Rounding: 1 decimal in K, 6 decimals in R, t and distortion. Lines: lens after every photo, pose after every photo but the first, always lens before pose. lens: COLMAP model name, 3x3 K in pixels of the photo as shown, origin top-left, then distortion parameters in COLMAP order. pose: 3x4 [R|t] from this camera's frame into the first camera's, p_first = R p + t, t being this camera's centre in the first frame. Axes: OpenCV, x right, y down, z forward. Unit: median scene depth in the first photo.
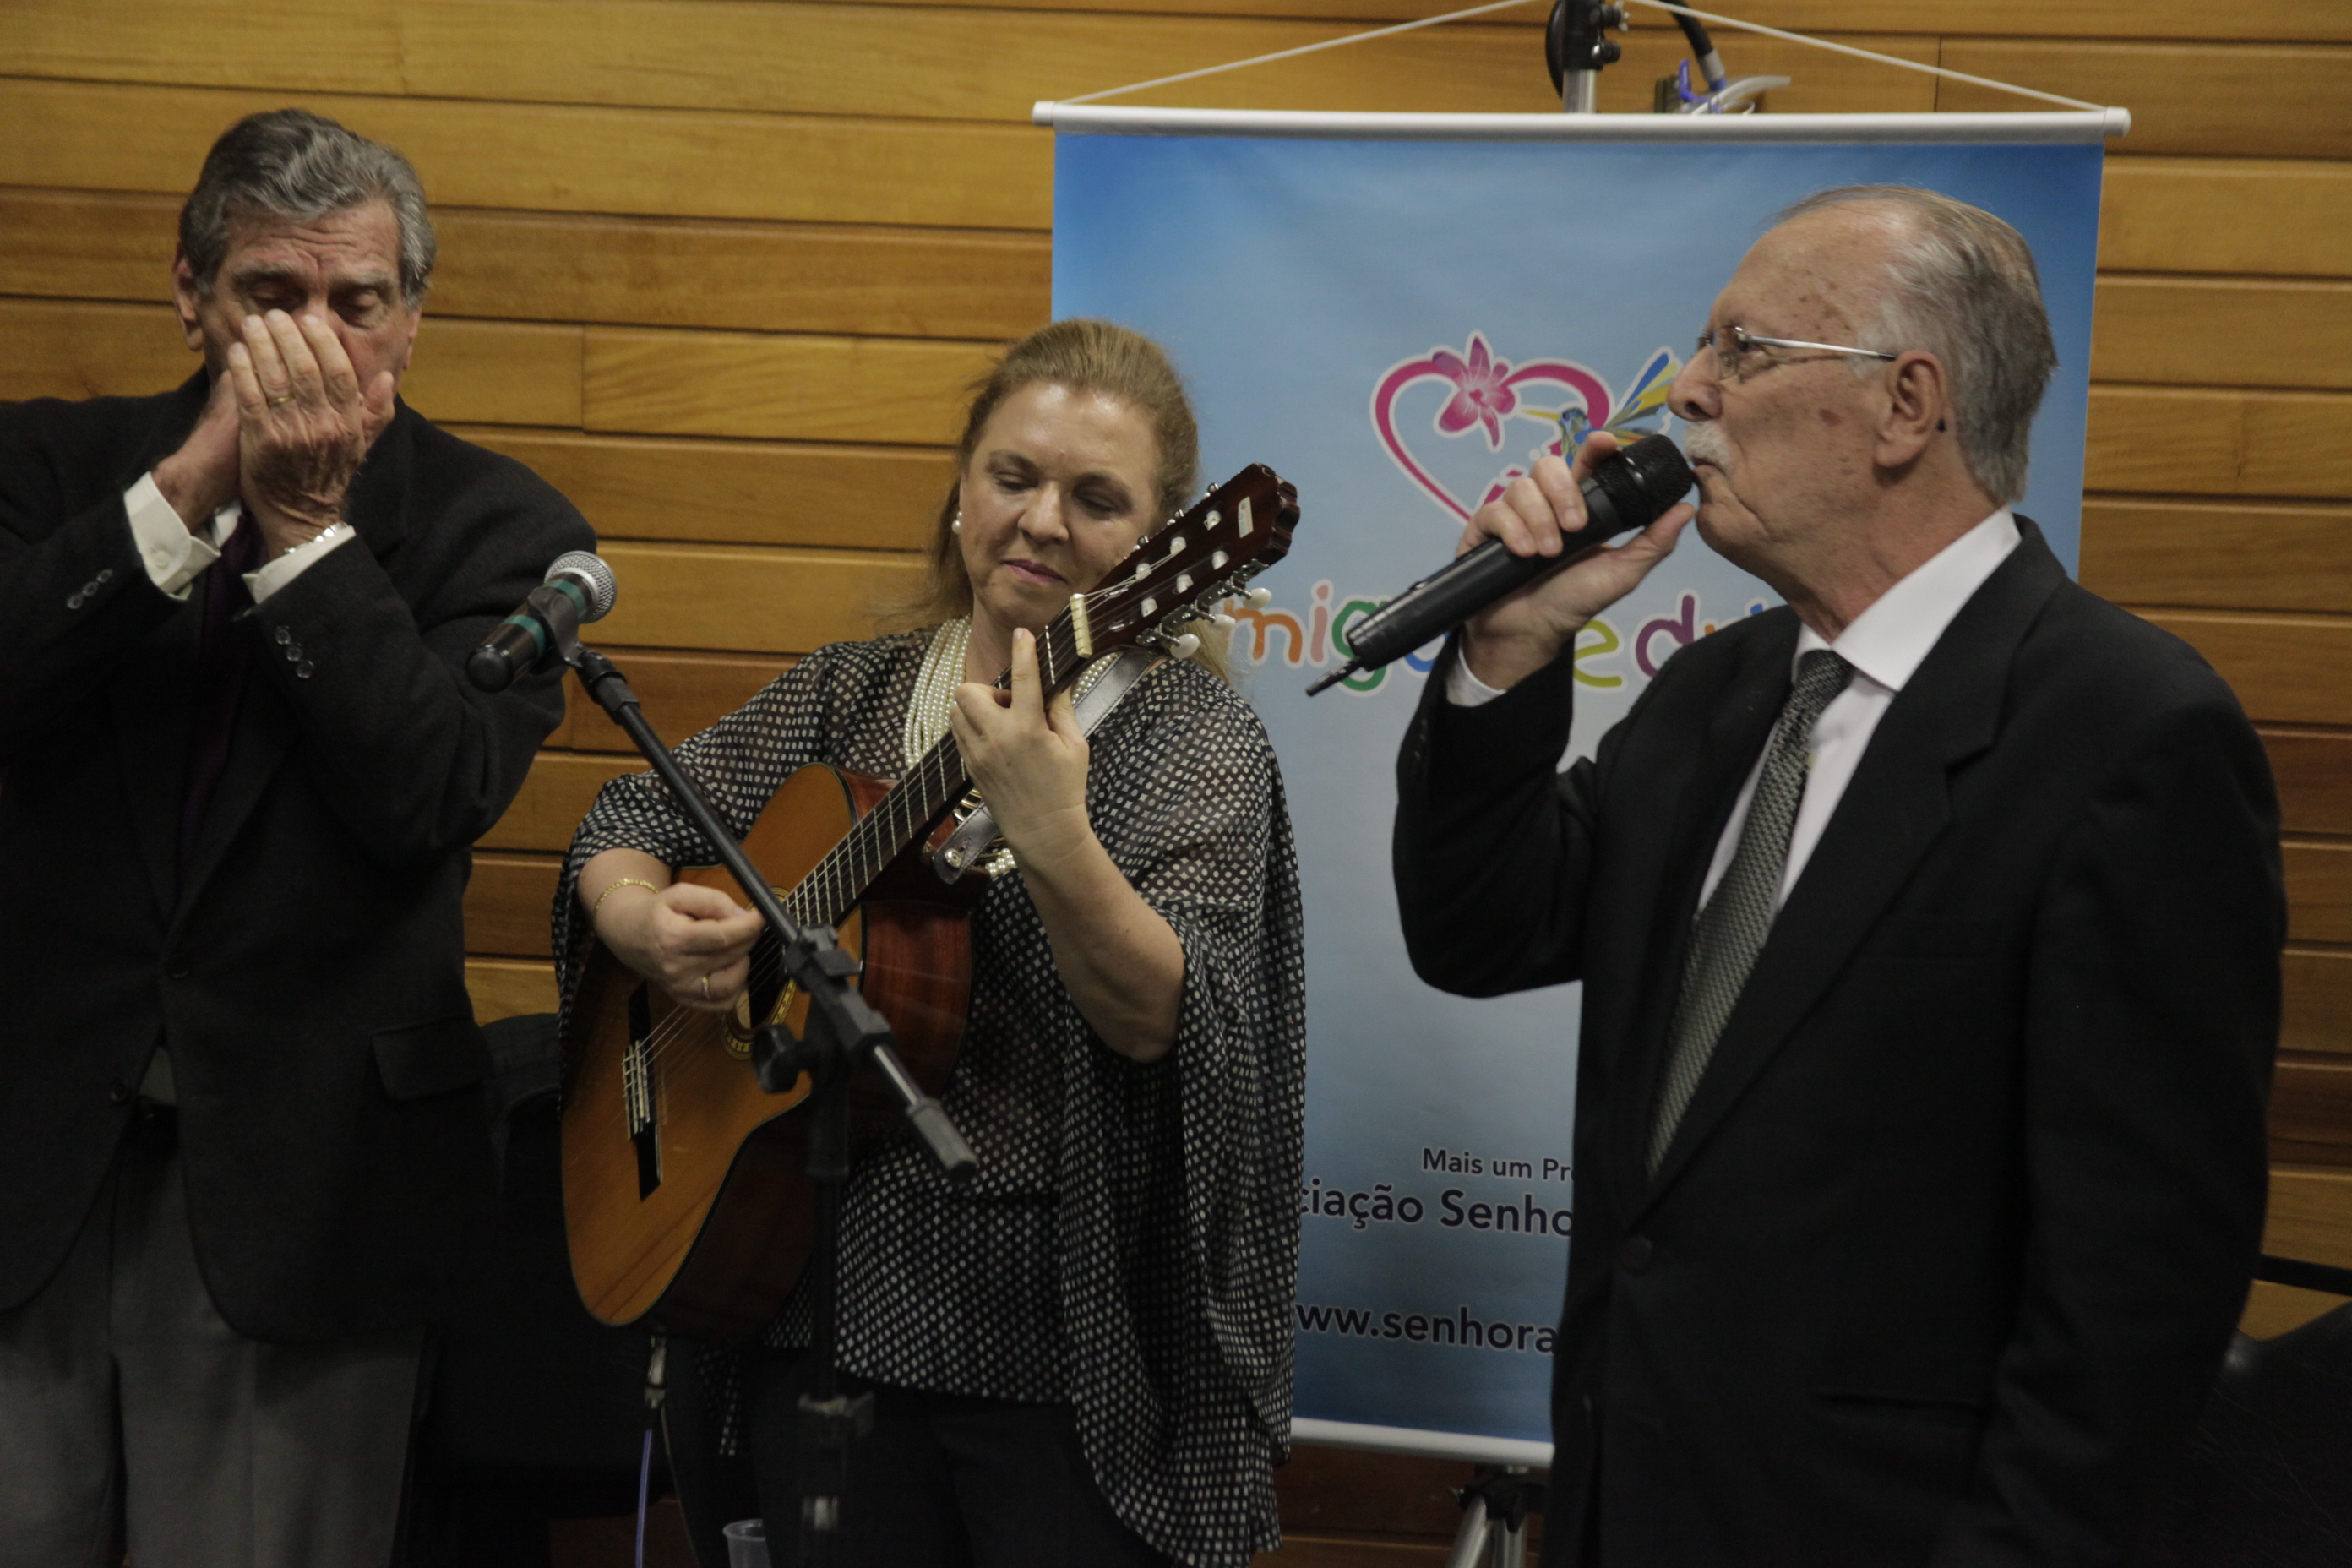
lens RADIAL K [[5696.8, 0, 1174.4], [0, 5696.8, 787.5], [0, 0, 1]] dist [0.415416, 0.000000]
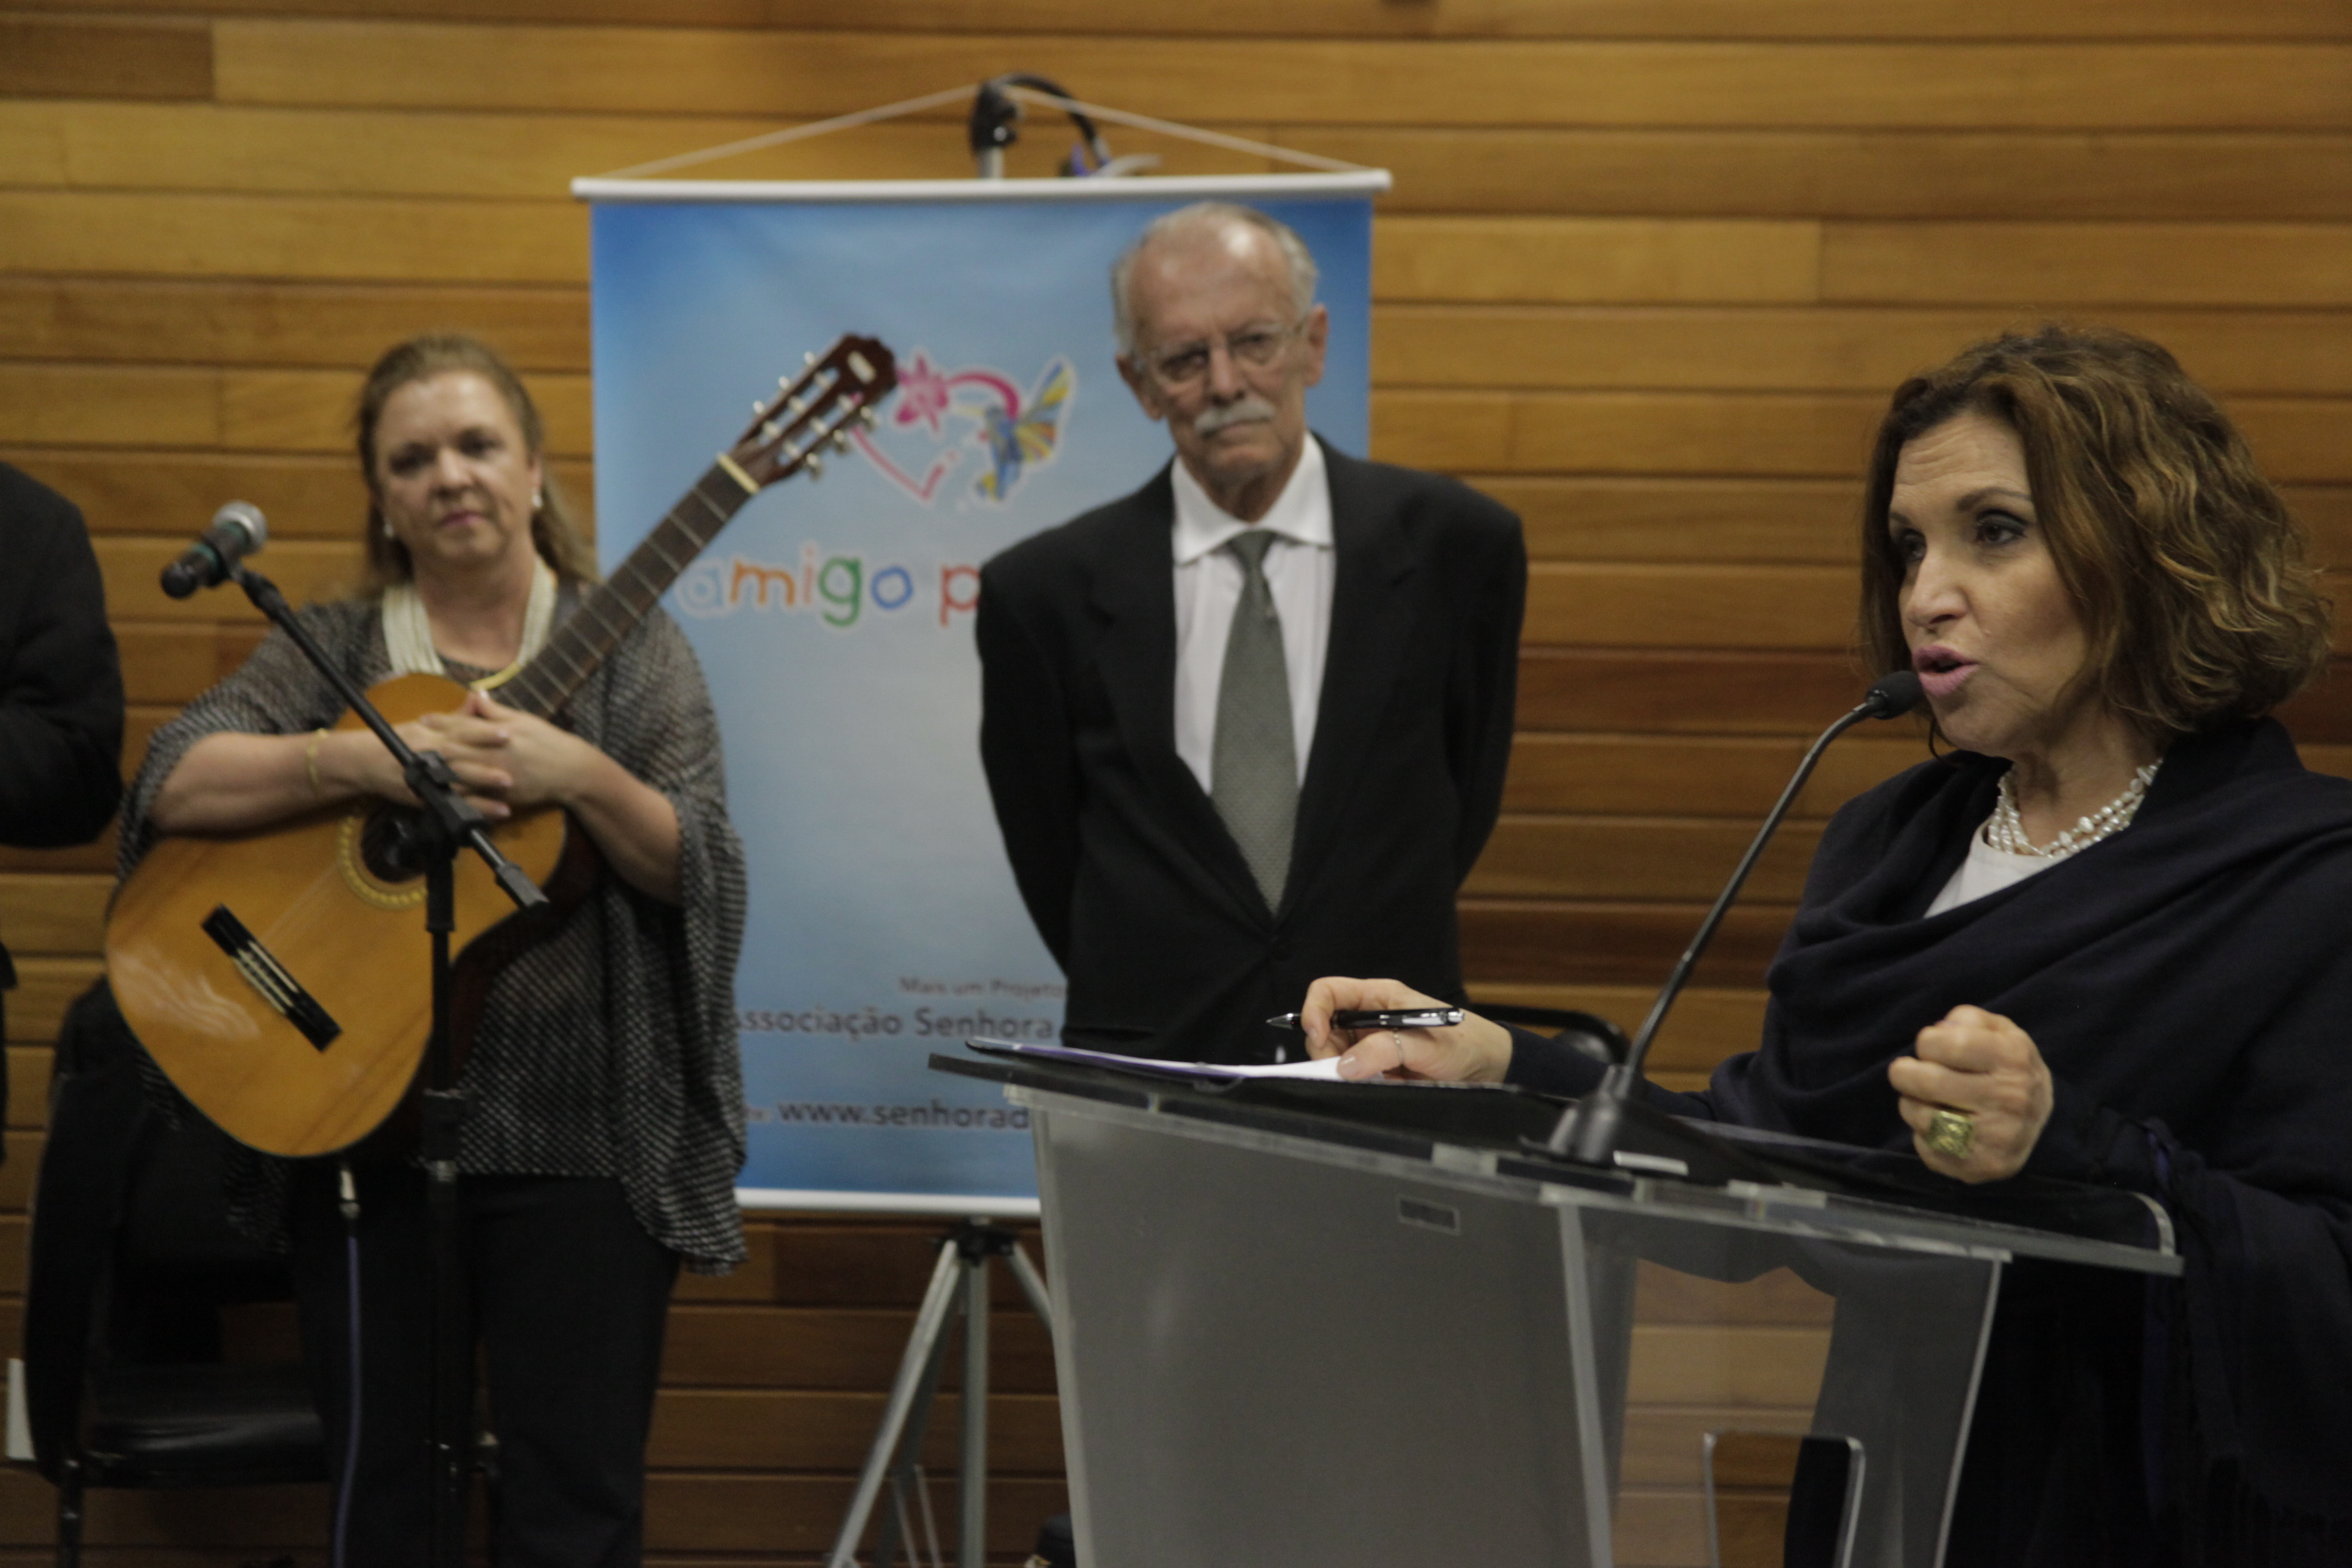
lens RADIAL K [[6087.8, 0, 1180.4], [0, 6087.8, 781.5], [0, 0, 1]] dist [0.525858, 0.000000]
pose [[0.997399, -0.030122, 0.065480, 0.016983], [0.032331, 0.998934, -0.032948, 0.064445], [-0.064418, 0.034980, 0.997310, -0.381013]]
